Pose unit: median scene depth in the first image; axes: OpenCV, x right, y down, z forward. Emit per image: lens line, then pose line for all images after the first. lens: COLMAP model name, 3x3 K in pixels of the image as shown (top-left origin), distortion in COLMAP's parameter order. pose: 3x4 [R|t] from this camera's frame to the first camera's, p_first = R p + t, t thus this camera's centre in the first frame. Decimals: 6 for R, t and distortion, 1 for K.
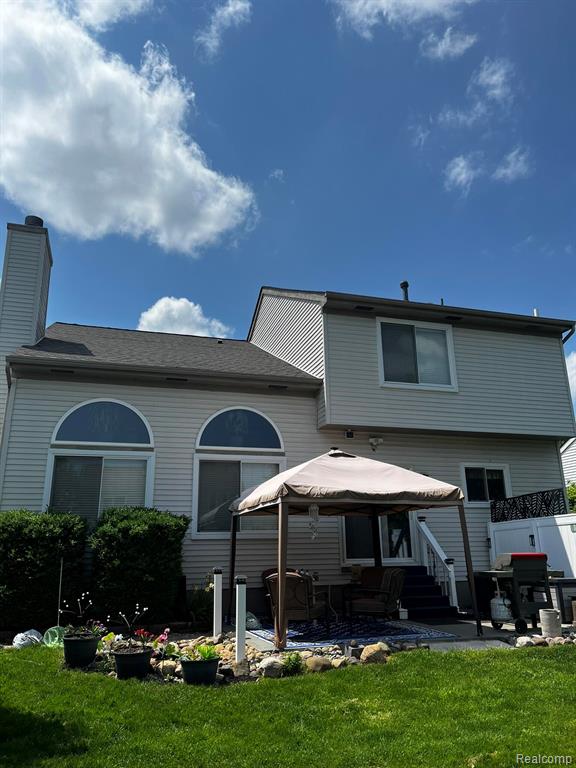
lens RADIAL K [[579.5, 0, 282.6], [0, 579.5, 385.0], [0, 0, 1]] dist [0.035023, -0.012871]
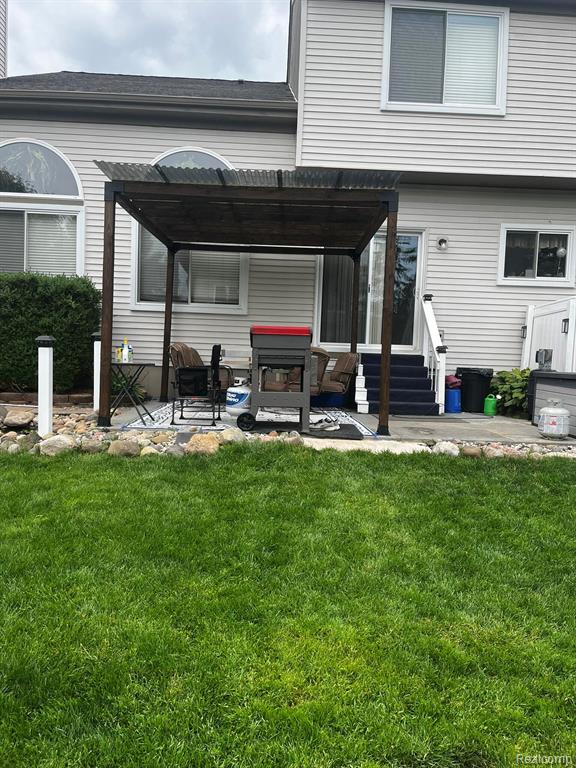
lens RADIAL K [[579.5, 0, 286.5], [0, 579.5, 388.7], [0, 0, 1]] dist [0.035023, -0.012871]
pose [[0.965173, 0.063216, -0.253858, 0.259734], [0.024777, 0.943915, 0.329257, 0.086190], [0.260435, -0.324080, 0.909476, 0.214994]]
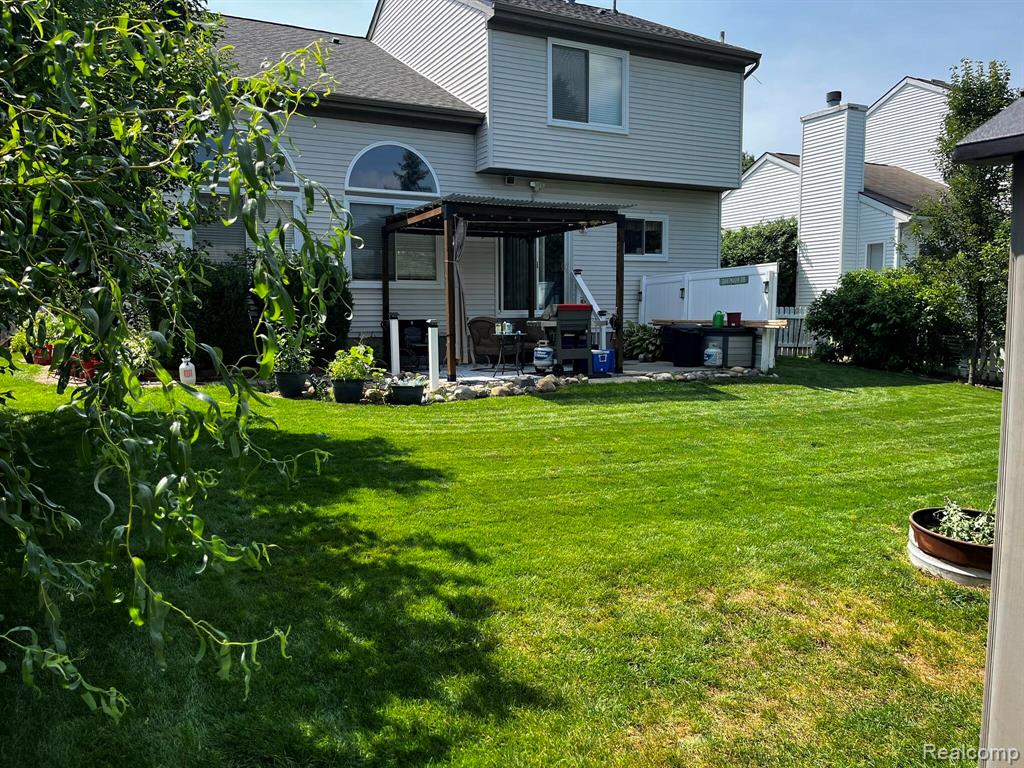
lens RADIAL K [[772.7, 0, 509.7], [0, 772.7, 383.5], [0, 0, 1]] dist [0.035023, -0.012871]
pose [[0.981874, -0.008895, 0.189326, -0.117127], [-0.060774, 0.931379, 0.358942, -0.051342], [-0.179527, -0.363942, 0.913956, -0.223124]]
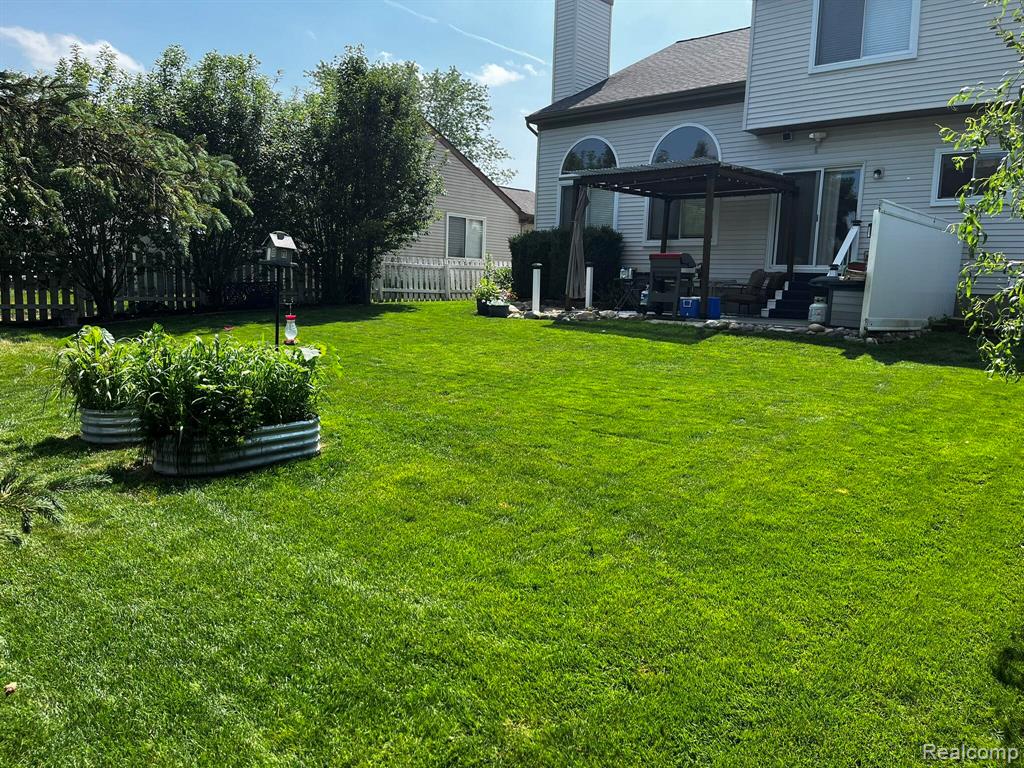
lens RADIAL K [[772.7, 0, 514.3], [0, 772.7, 385.7], [0, 0, 1]] dist [0.035023, -0.012871]
pose [[0.512500, 0.145463, -0.846276, 1.005165], [0.203479, 0.936904, 0.284267, 0.018140], [0.834230, -0.317886, 0.450565, -0.051569]]
